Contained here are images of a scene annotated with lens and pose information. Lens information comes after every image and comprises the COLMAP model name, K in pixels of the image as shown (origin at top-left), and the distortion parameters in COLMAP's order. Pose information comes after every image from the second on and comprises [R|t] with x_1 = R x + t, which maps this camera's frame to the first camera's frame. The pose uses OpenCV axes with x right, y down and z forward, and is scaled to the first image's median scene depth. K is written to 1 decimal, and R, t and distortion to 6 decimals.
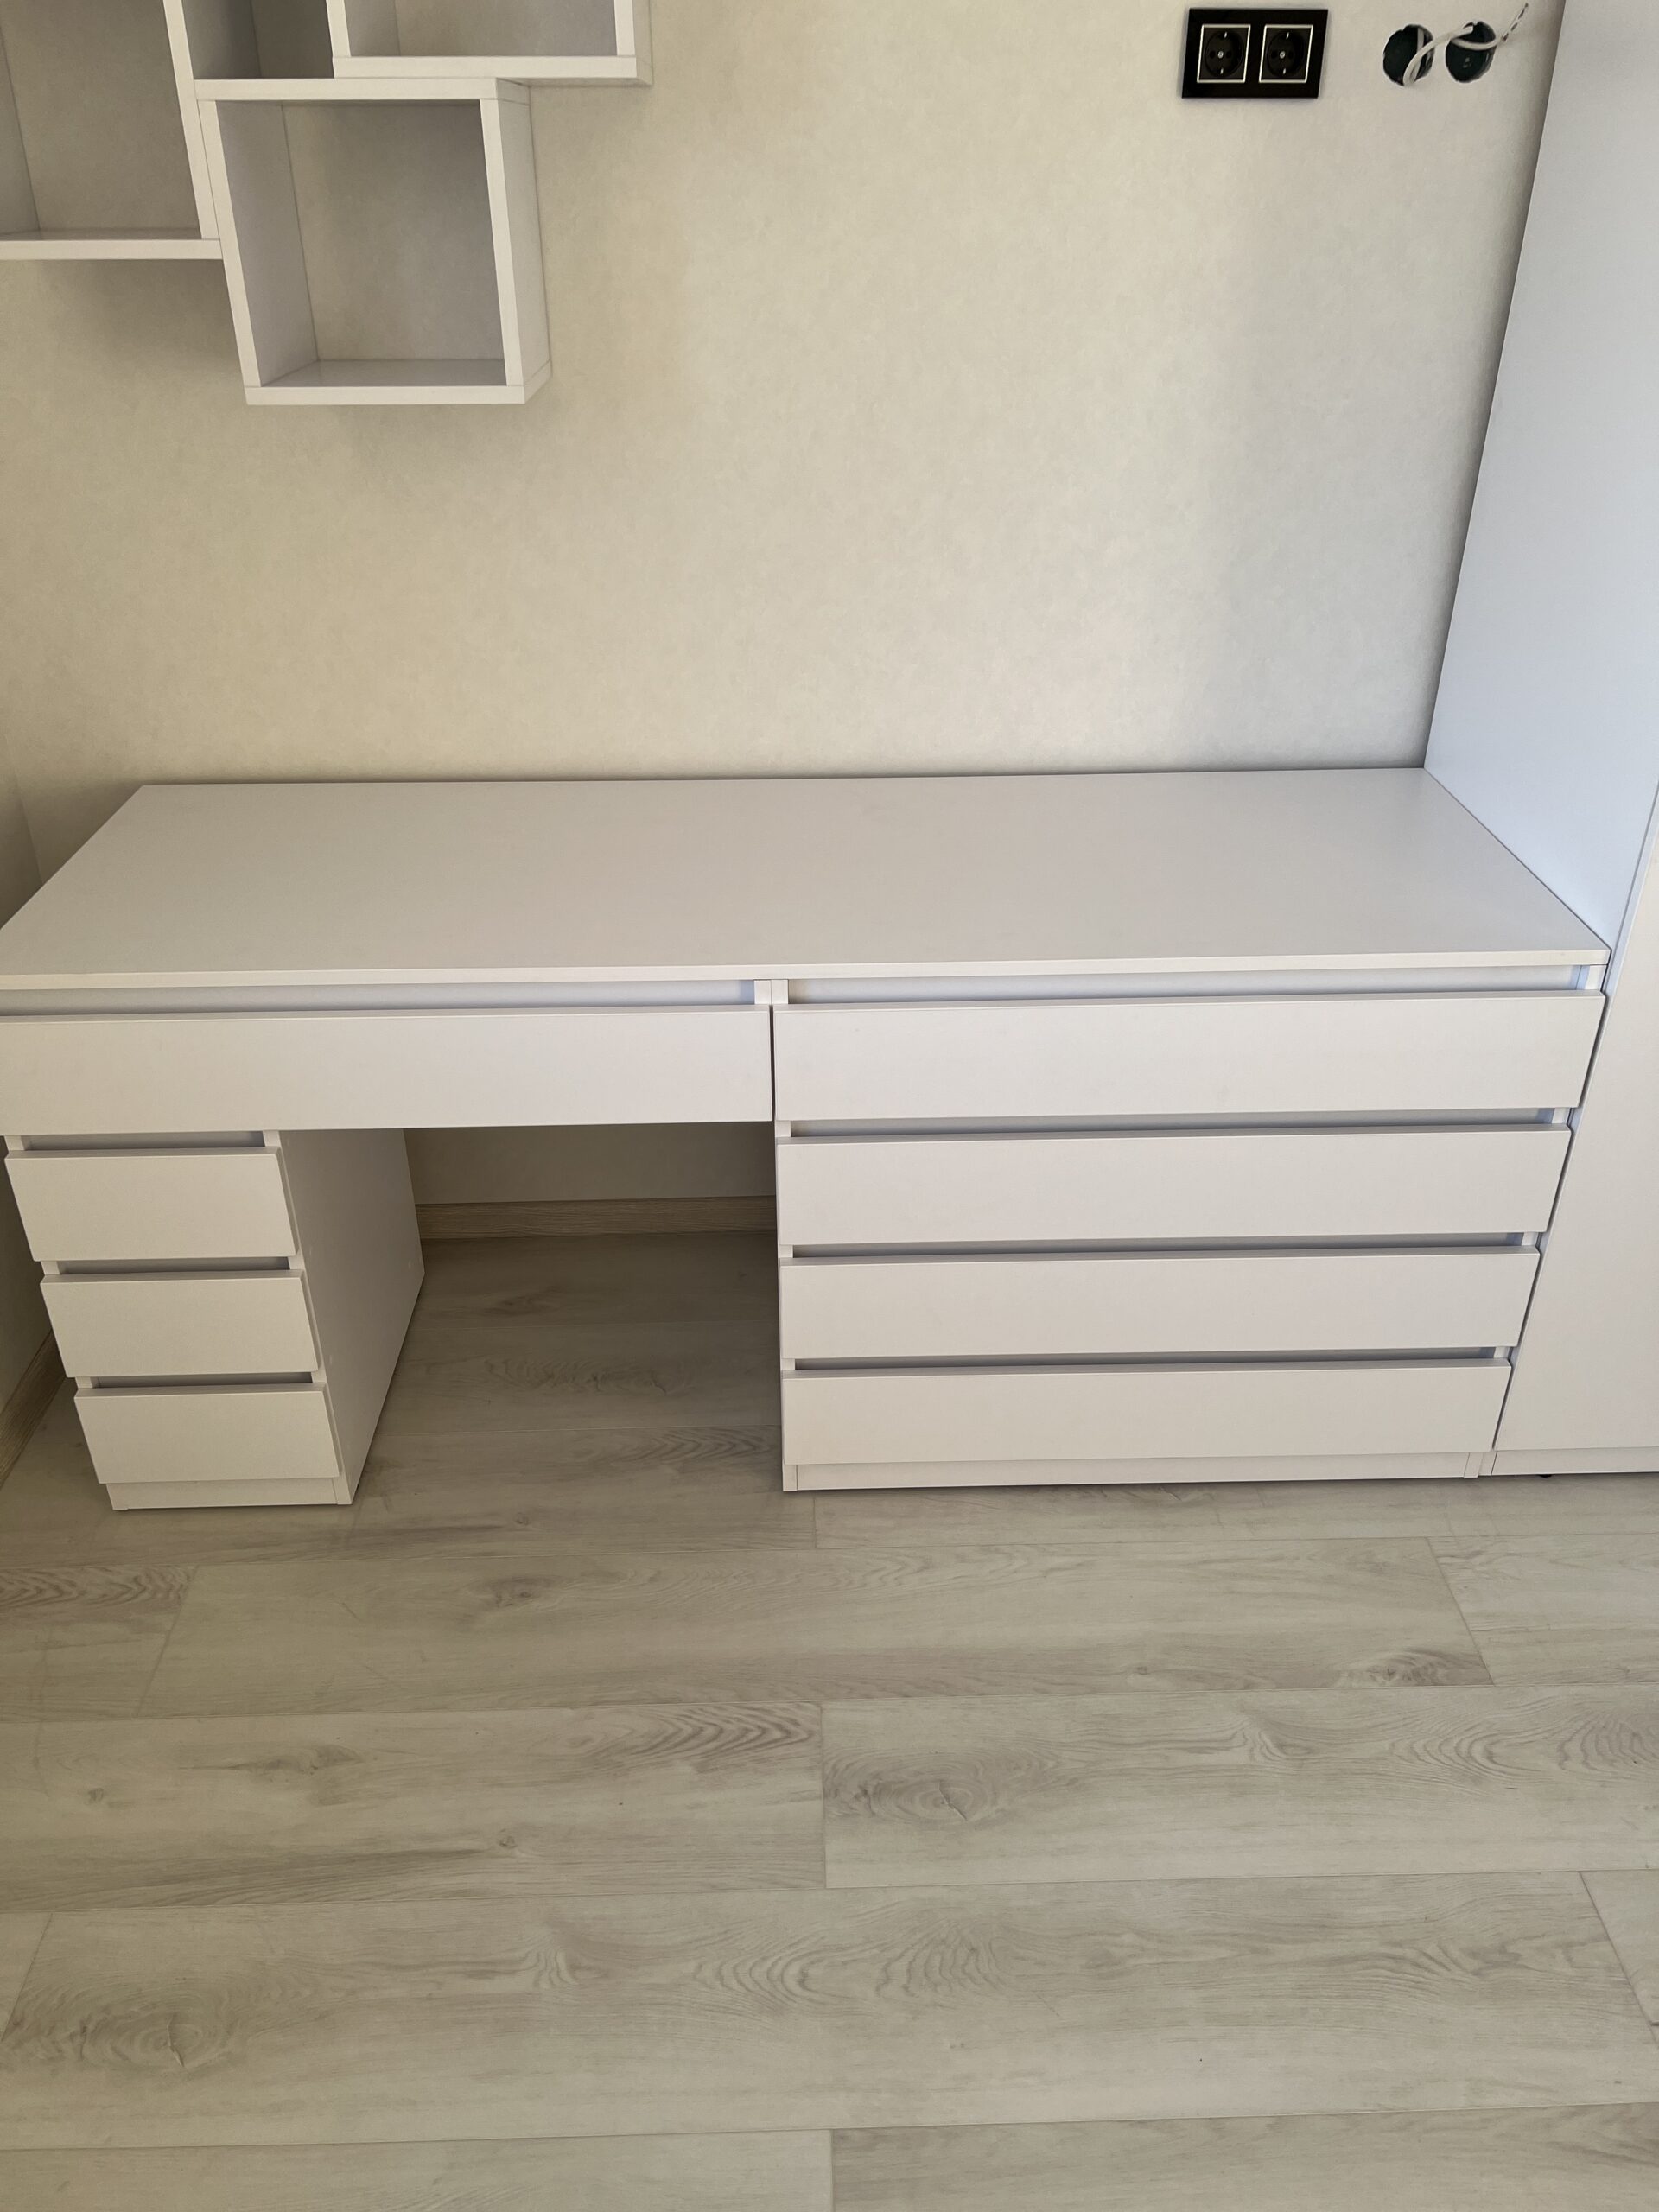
lens RADIAL K [[1651.5, 0, 829.5], [0, 1651.5, 1106.0], [0, 0, 1]] dist [0.047383, -0.048830]
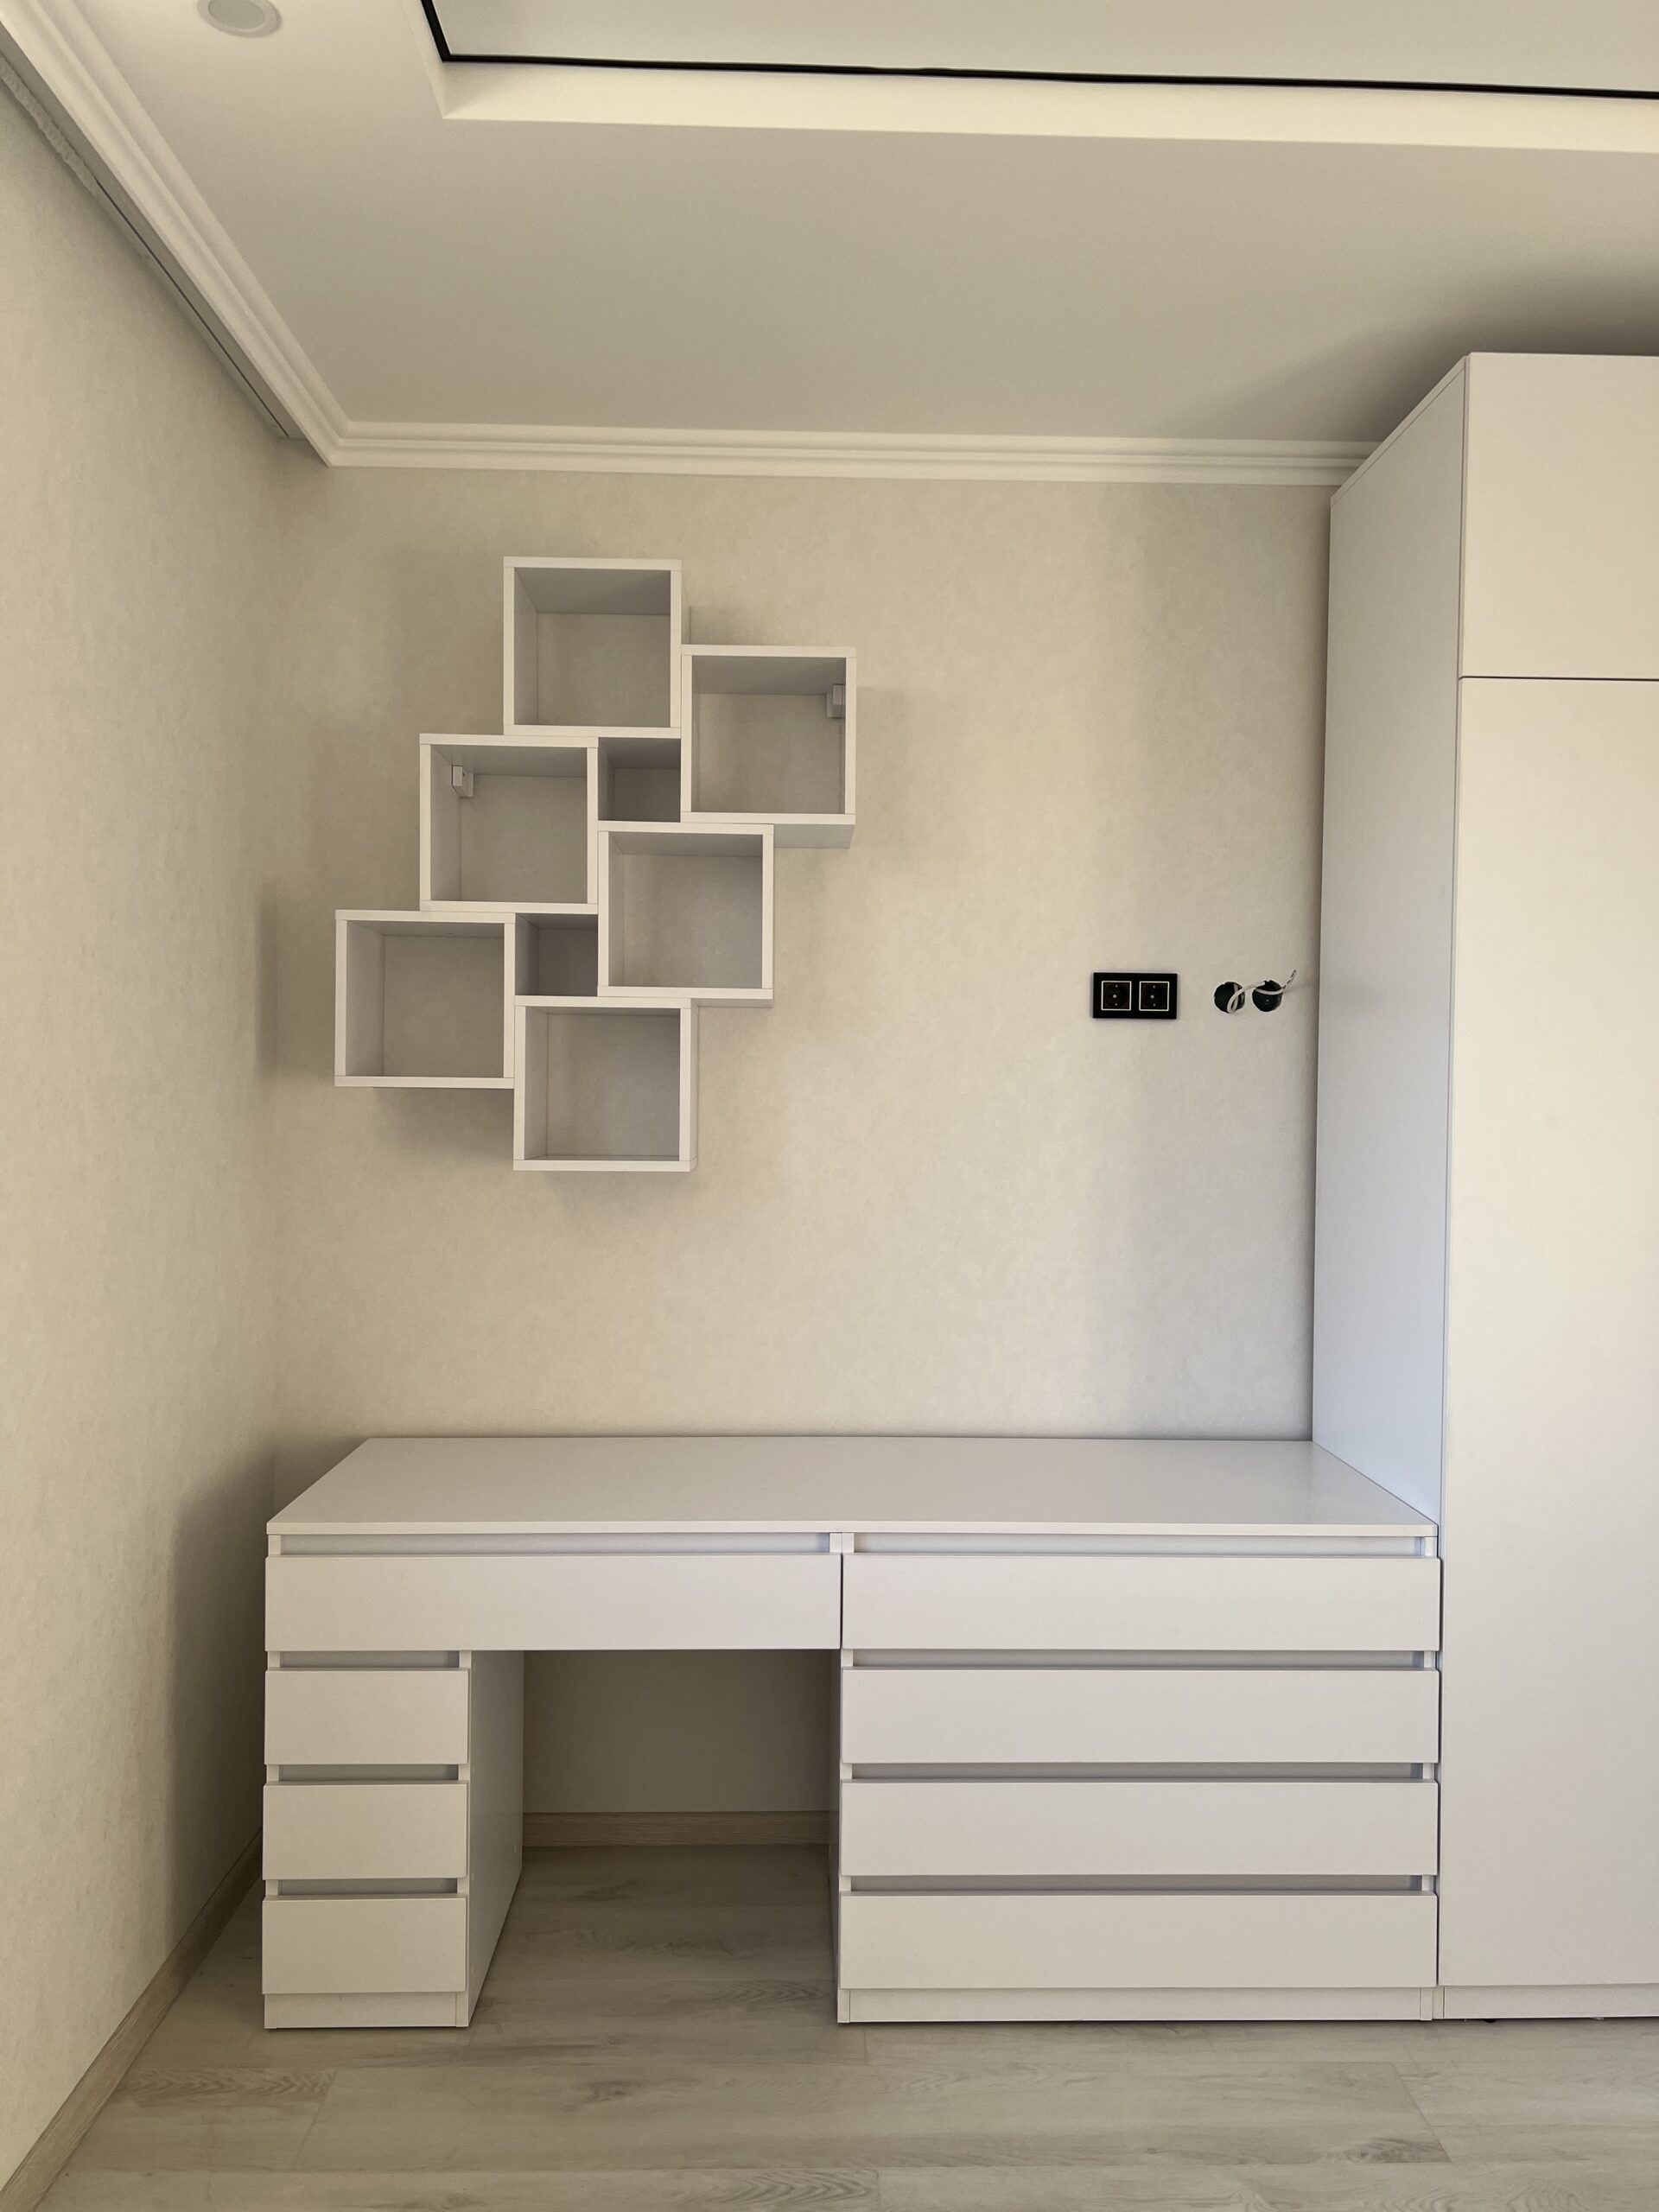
lens RADIAL K [[1666.5, 0, 833.5], [0, 1666.5, 1118.2], [0, 0, 1]] dist [0.062135, -0.063090]
pose [[0.999915, 0.012982, 0.001191, -0.044565], [-0.010762, 0.873530, -0.486651, 0.280215], [-0.007358, 0.486597, 0.873596, -0.378812]]
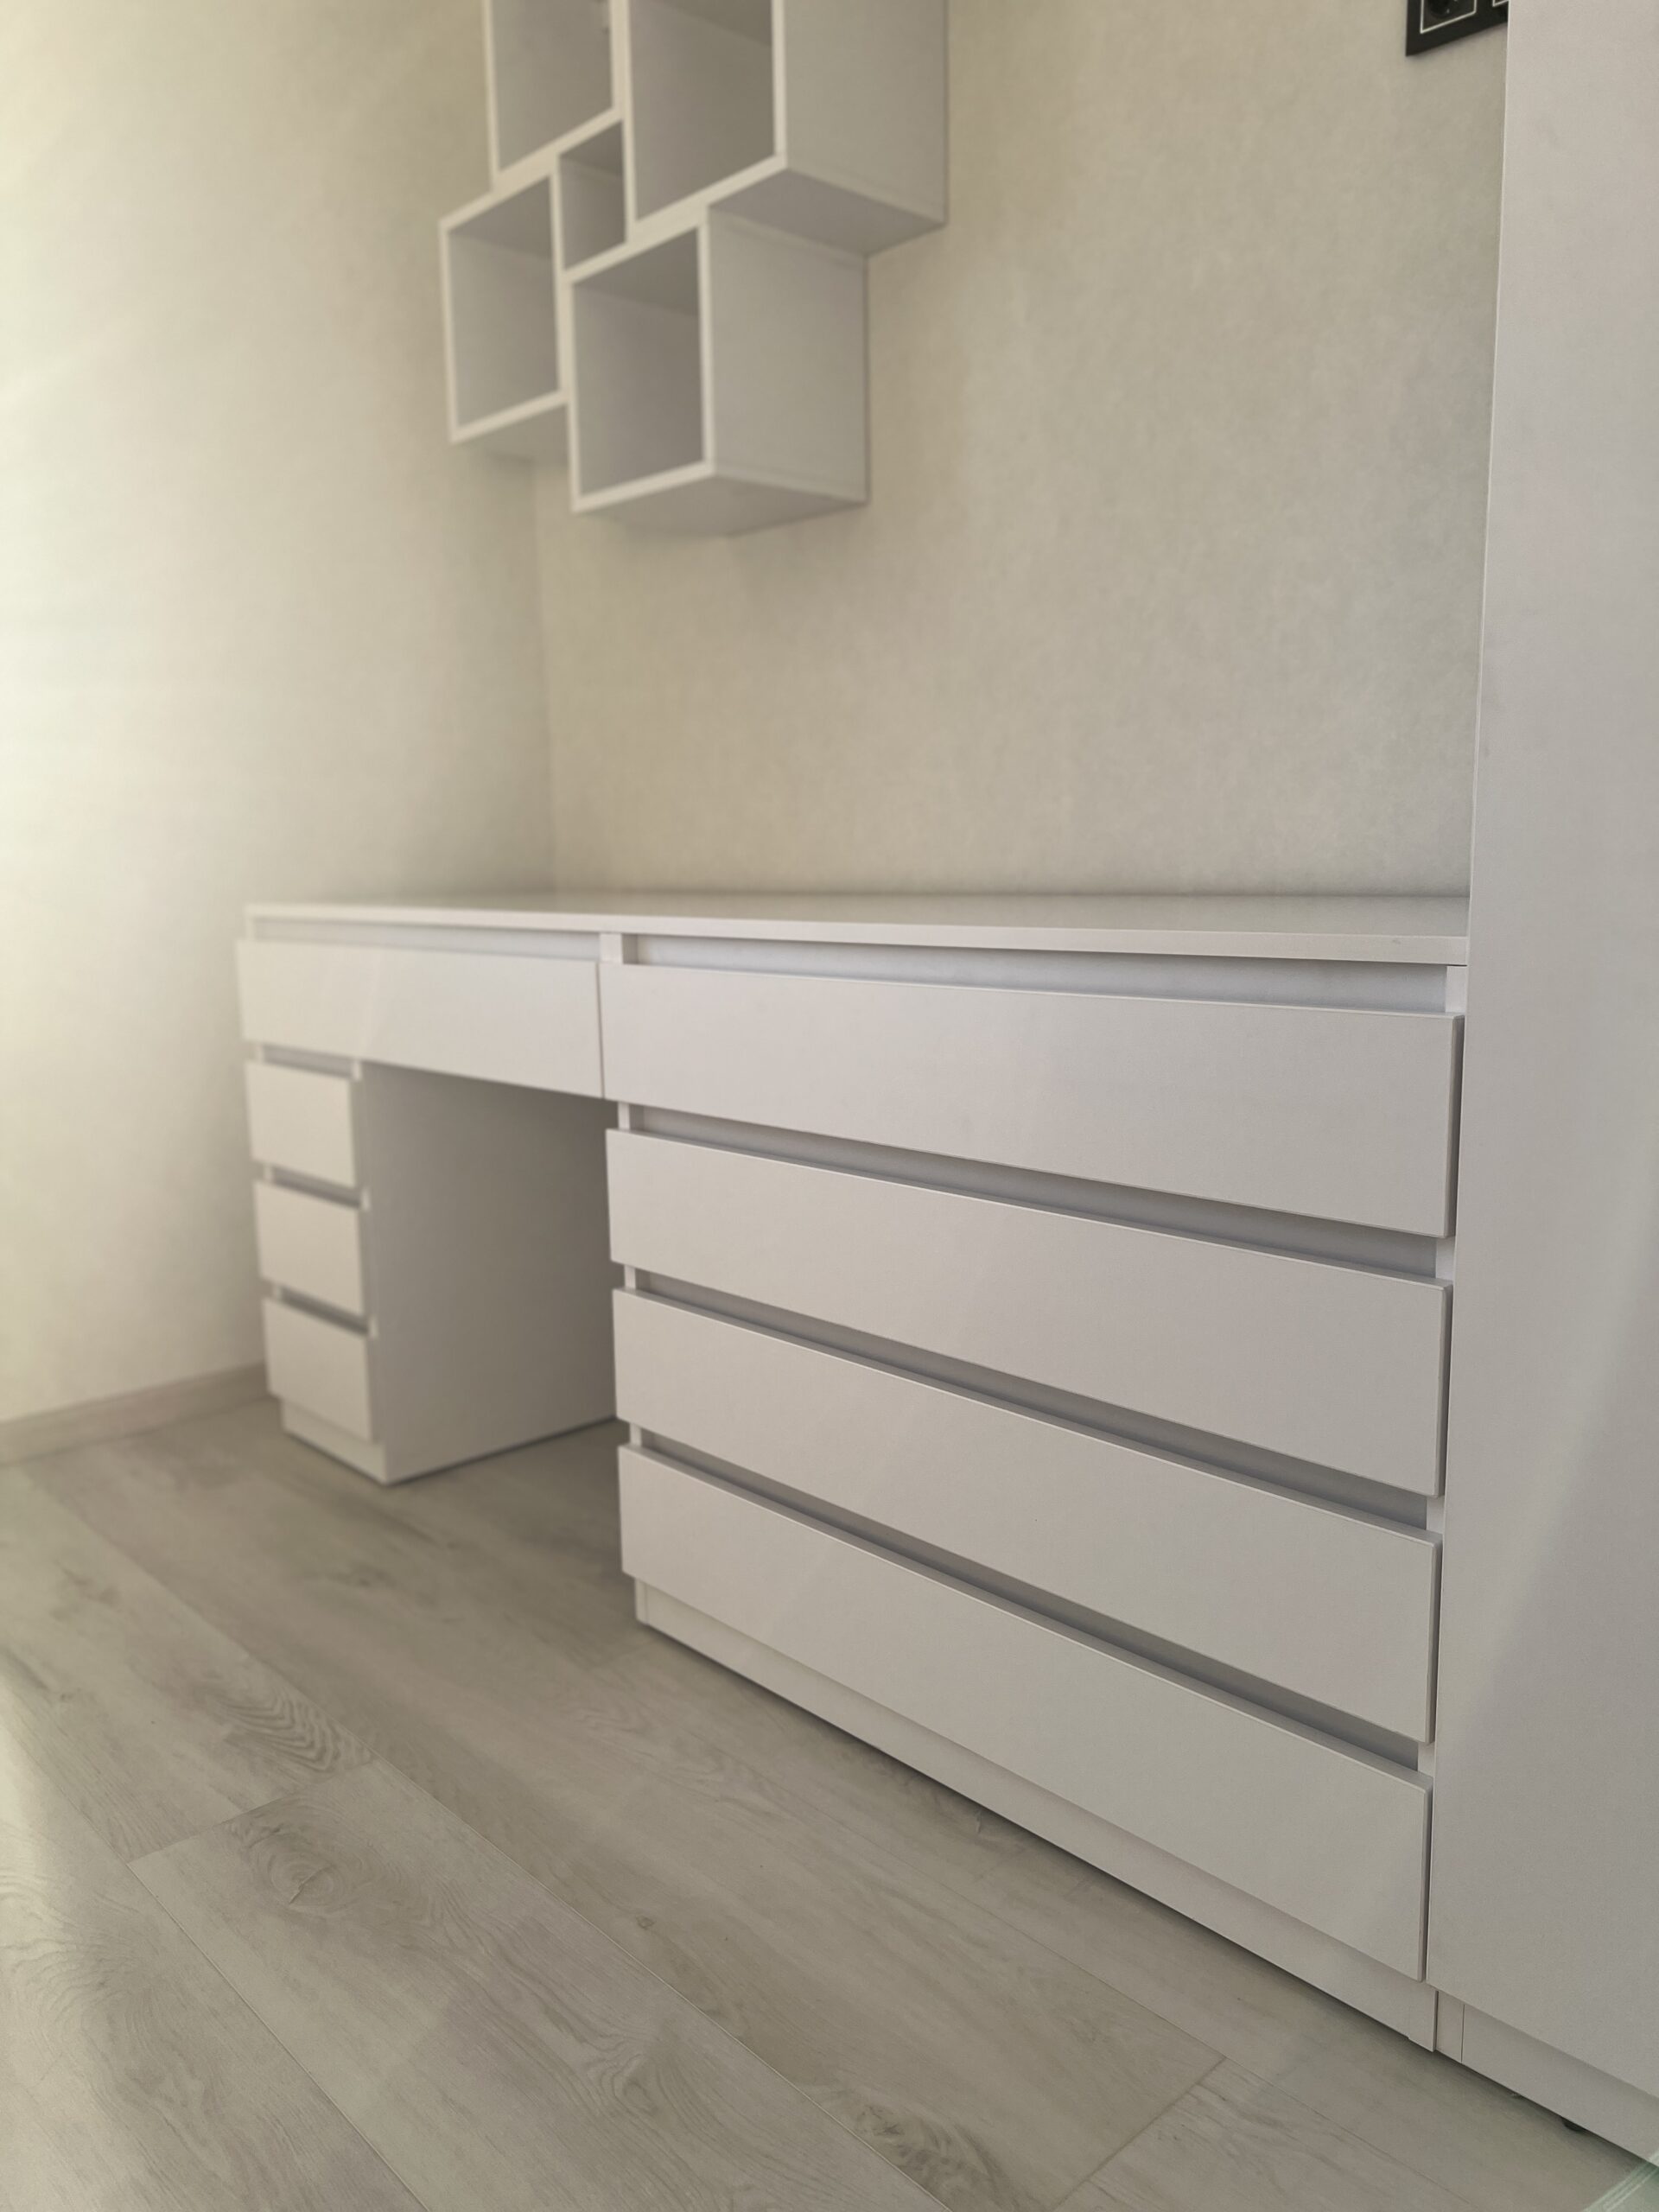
lens RADIAL K [[1666.5, 0, 833.5], [0, 1666.5, 1118.2], [0, 0, 1]] dist [0.062135, -0.063090]
pose [[0.655592, 0.110018, -0.747058, 0.697462], [-0.366144, 0.911560, -0.187072, 0.138433], [0.660407, 0.396174, 0.637894, 0.472522]]
